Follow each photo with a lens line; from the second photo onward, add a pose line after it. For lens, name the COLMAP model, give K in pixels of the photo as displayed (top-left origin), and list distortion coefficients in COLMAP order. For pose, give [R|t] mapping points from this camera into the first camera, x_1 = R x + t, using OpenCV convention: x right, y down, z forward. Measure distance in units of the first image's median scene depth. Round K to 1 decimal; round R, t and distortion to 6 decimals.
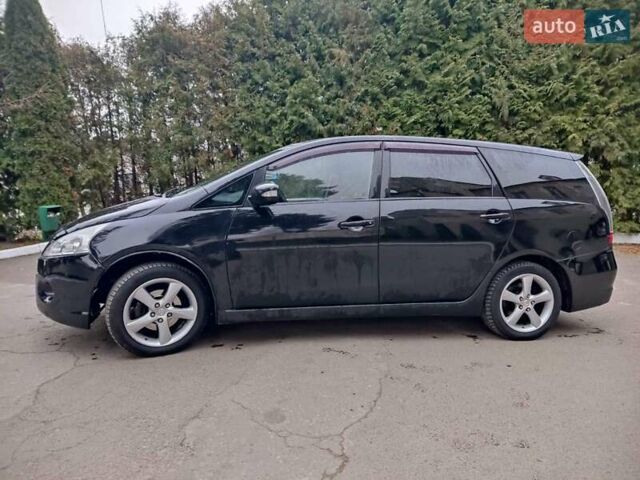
lens RADIAL K [[473.1, 0, 320.0], [0, 473.1, 240.0], [0, 0, 1]] dist [0.098320, -0.135476]
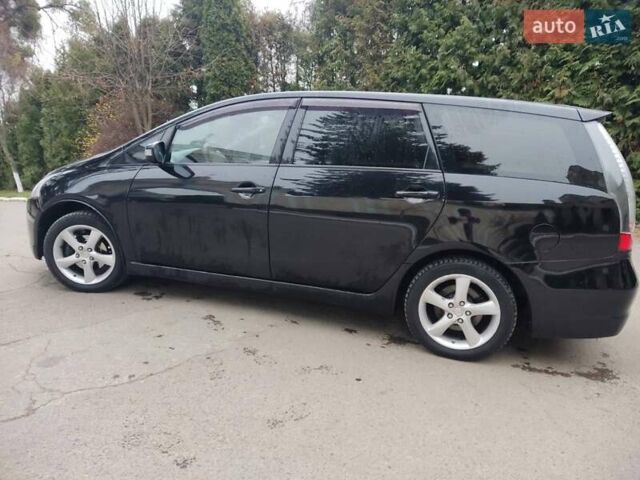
lens RADIAL K [[470.0, 0, 333.8], [0, 470.0, 240.9], [0, 0, 1]] dist [0.100653, -0.122369]
pose [[0.865387, 0.124661, -0.485350, 0.624268], [-0.084416, 0.990987, 0.104016, -0.042980], [0.493942, -0.049043, 0.868111, 0.260322]]
